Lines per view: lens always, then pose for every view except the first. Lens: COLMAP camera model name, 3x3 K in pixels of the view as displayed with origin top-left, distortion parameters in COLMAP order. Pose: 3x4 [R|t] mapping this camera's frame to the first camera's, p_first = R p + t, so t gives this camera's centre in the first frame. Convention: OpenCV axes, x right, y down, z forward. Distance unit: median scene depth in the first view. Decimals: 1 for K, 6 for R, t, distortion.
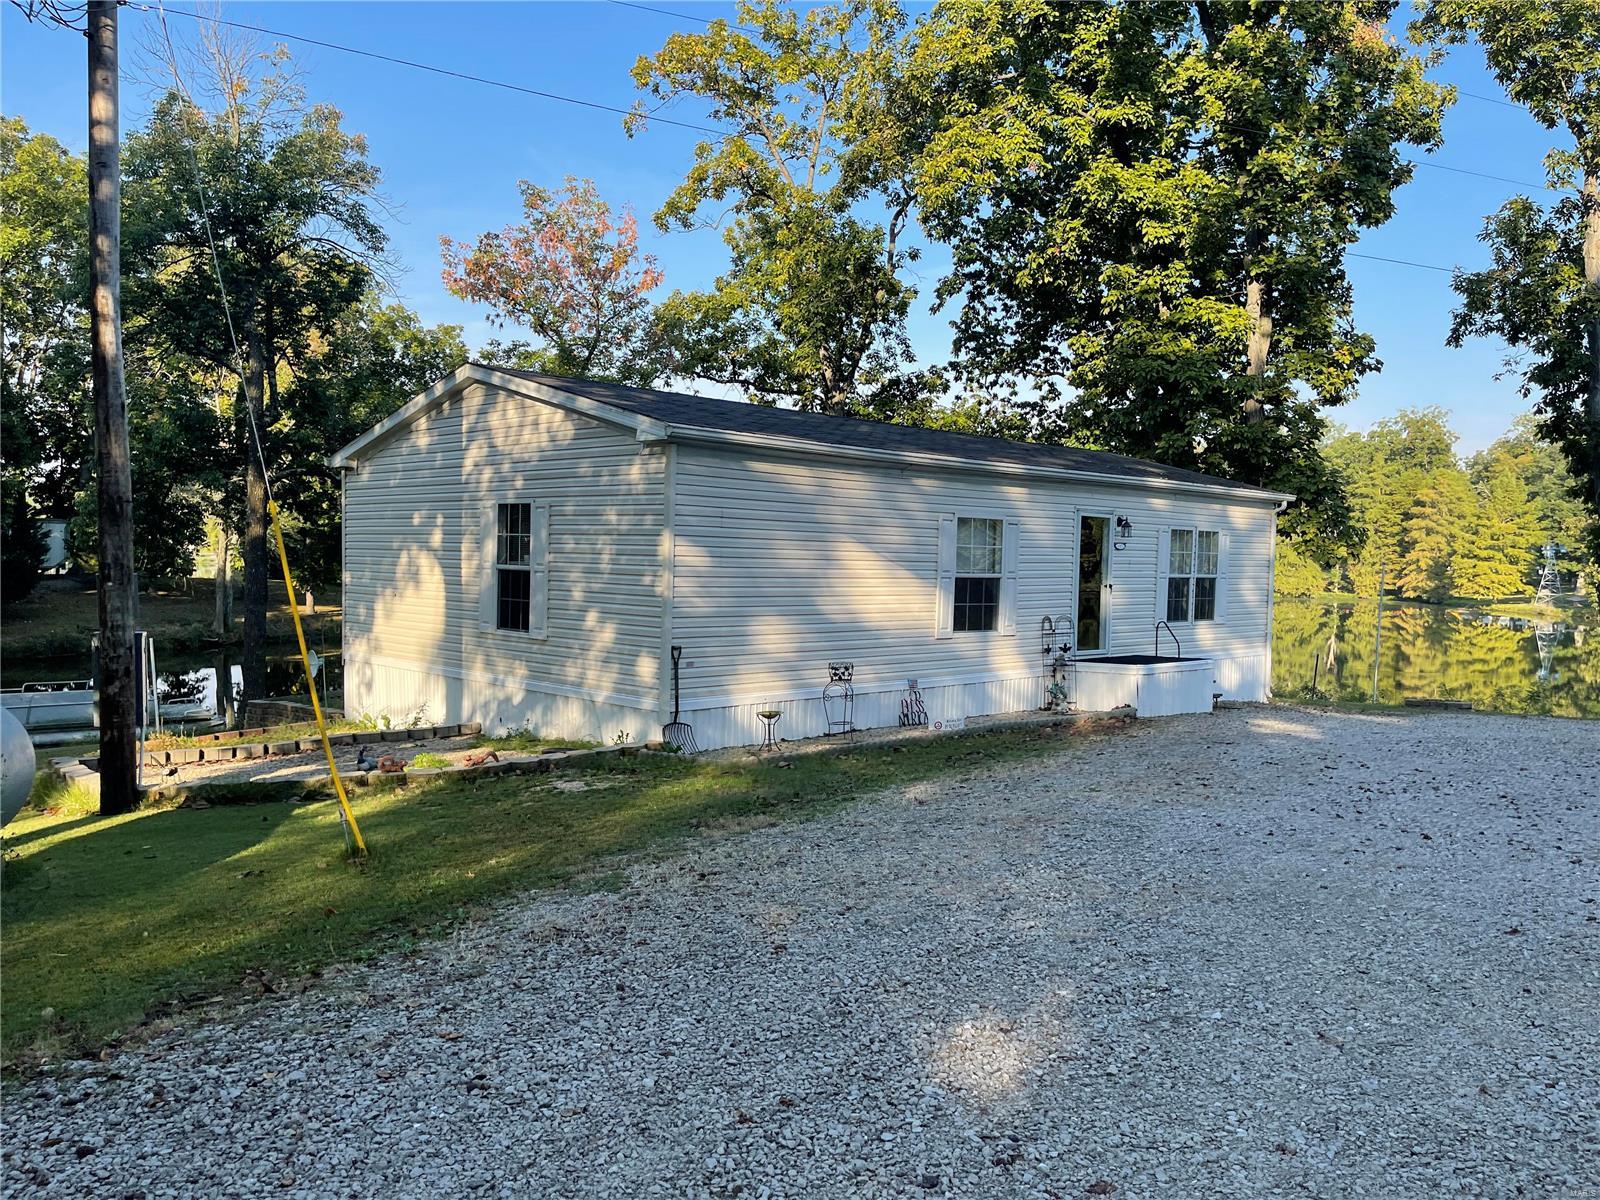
lens RADIAL K [[1215.4, 0, 796.6], [0, 1215.4, 605.6], [0, 0, 1]] dist [0.084668, -0.005700]
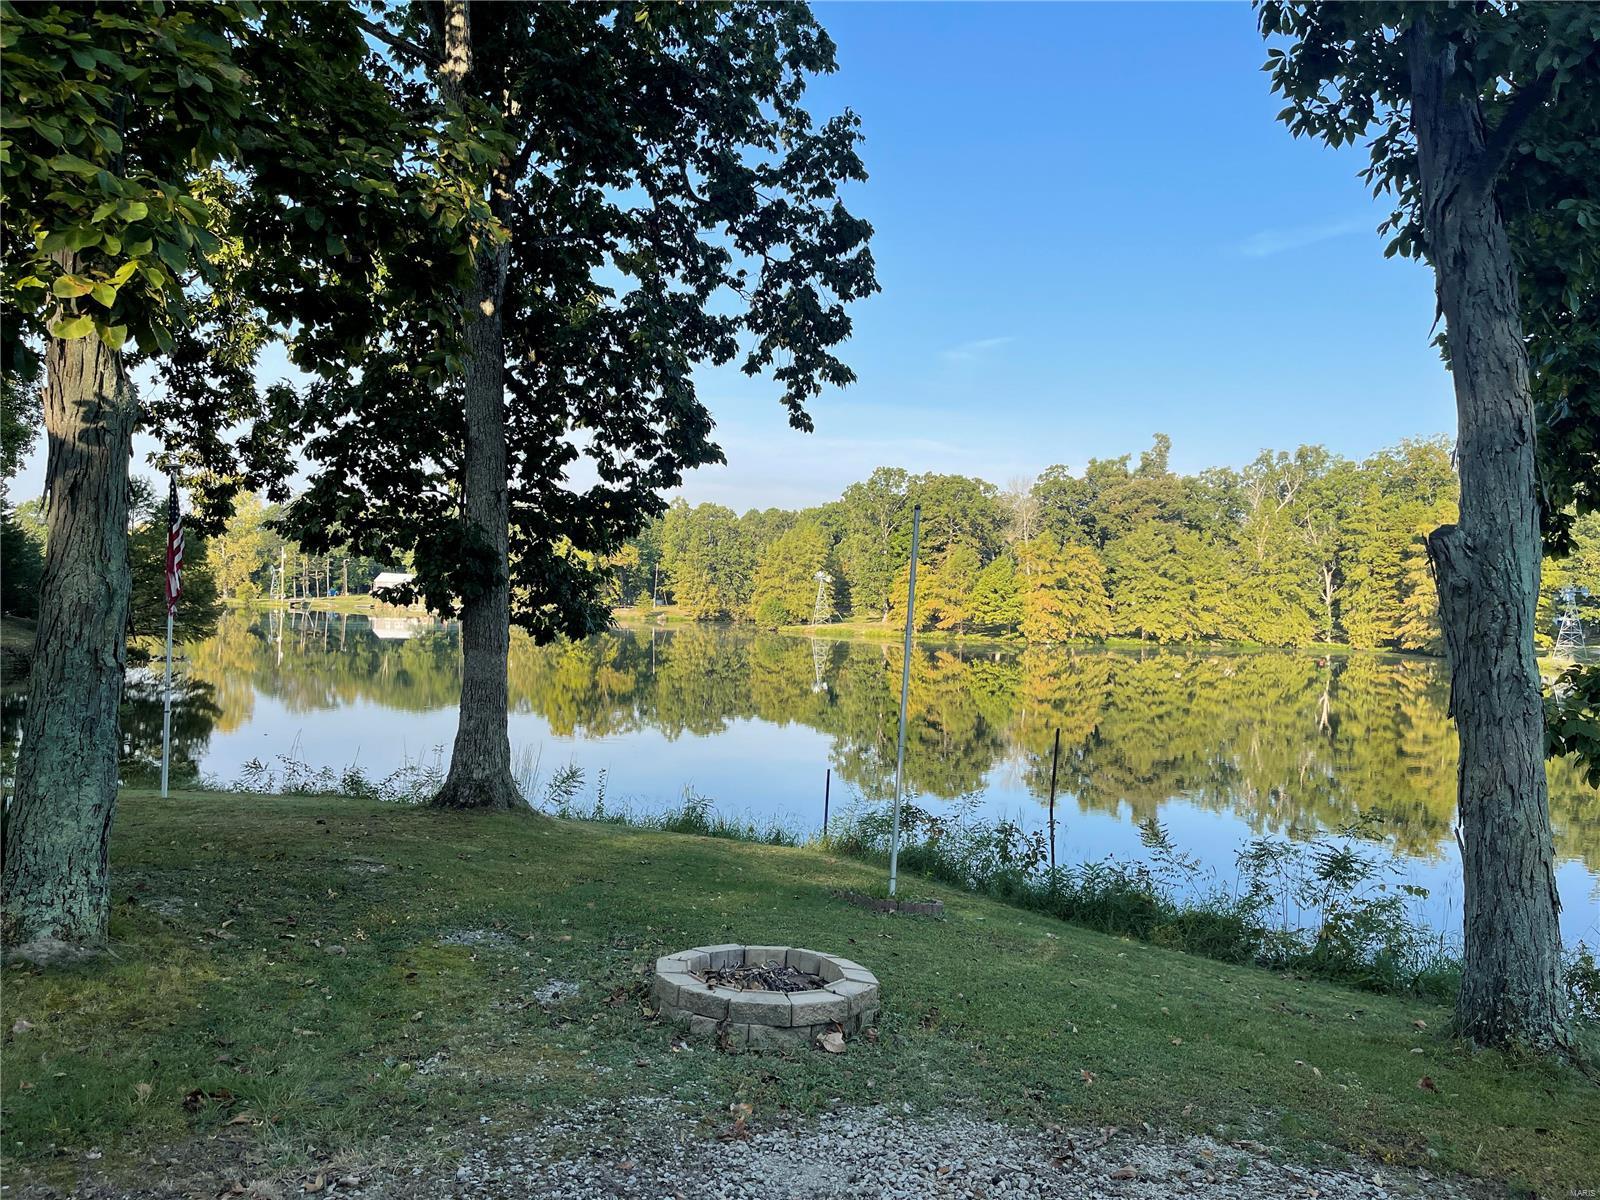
lens RADIAL K [[1215.4, 0, 803.0], [0, 1215.4, 594.3], [0, 0, 1]] dist [0.084668, -0.005700]
pose [[0.999786, 0.009385, -0.018435, 0.085523], [-0.010257, 0.998805, -0.047780, 0.000759], [0.017964, 0.047959, 0.998688, 0.127318]]
